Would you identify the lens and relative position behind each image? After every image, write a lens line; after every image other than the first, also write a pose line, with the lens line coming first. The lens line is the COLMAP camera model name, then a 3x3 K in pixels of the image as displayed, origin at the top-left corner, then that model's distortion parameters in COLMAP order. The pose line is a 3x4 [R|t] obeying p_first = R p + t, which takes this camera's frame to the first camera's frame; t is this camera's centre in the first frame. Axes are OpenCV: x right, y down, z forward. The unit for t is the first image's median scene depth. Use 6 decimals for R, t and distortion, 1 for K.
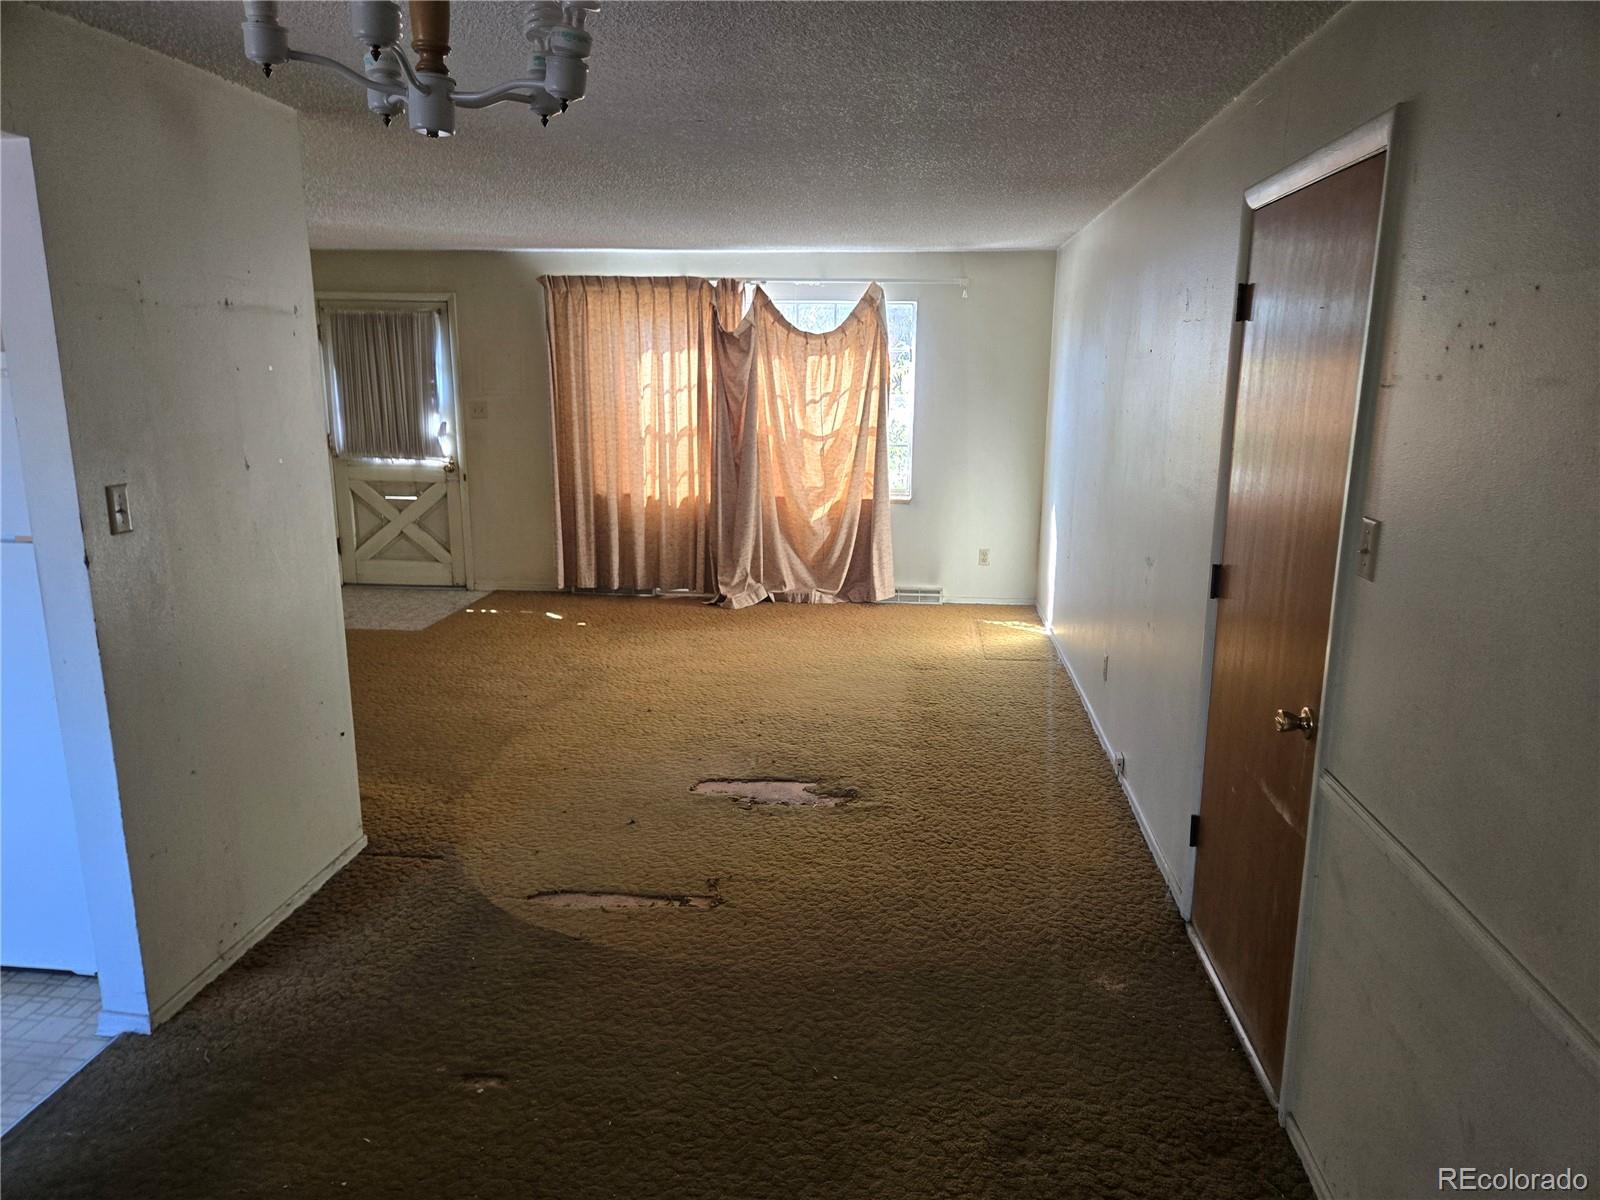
lens RADIAL K [[1056.5, 0, 805.2], [0, 1056.5, 592.7], [0, 0, 1]] dist [0.081246, -0.074723]
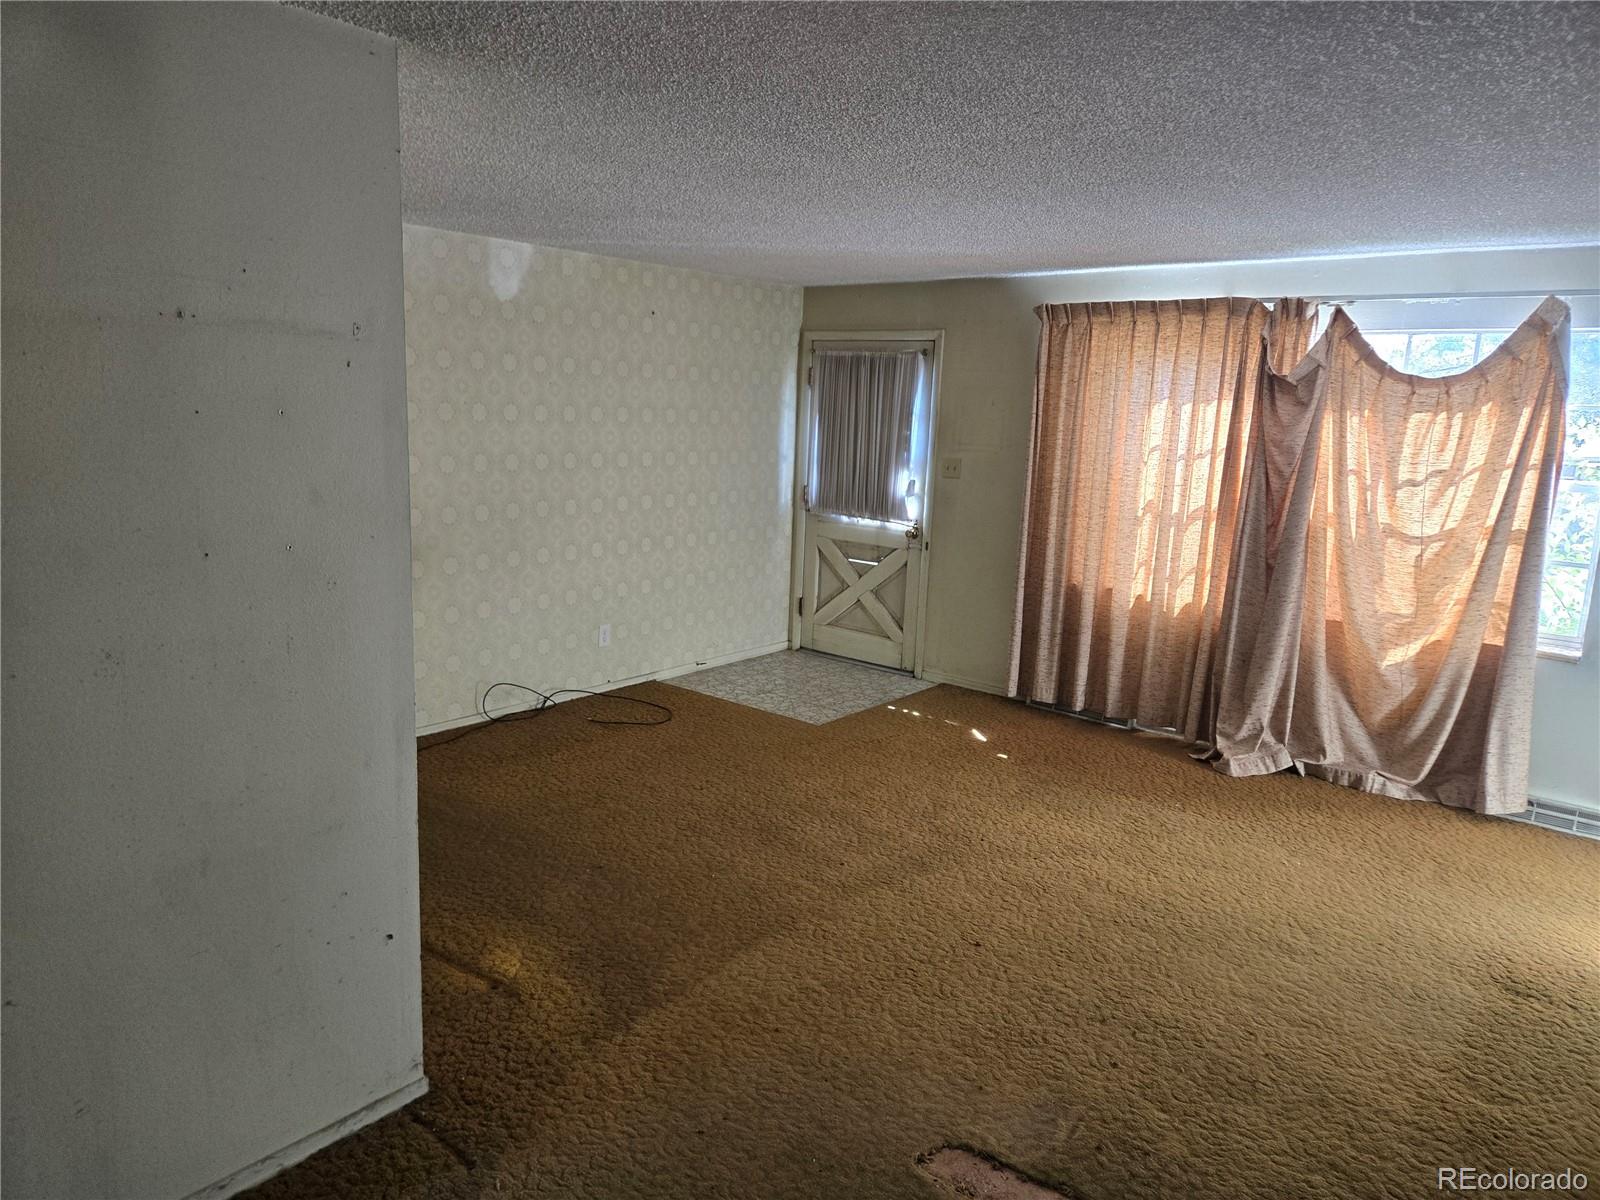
lens RADIAL K [[1056.5, 0, 805.2], [0, 1056.5, 592.7], [0, 0, 1]] dist [0.081246, -0.074723]
pose [[0.827264, 0.123509, -0.548070, 0.068327], [-0.147053, 0.989128, 0.000940, -0.060991], [0.542227, 0.079818, 0.836432, 0.259951]]
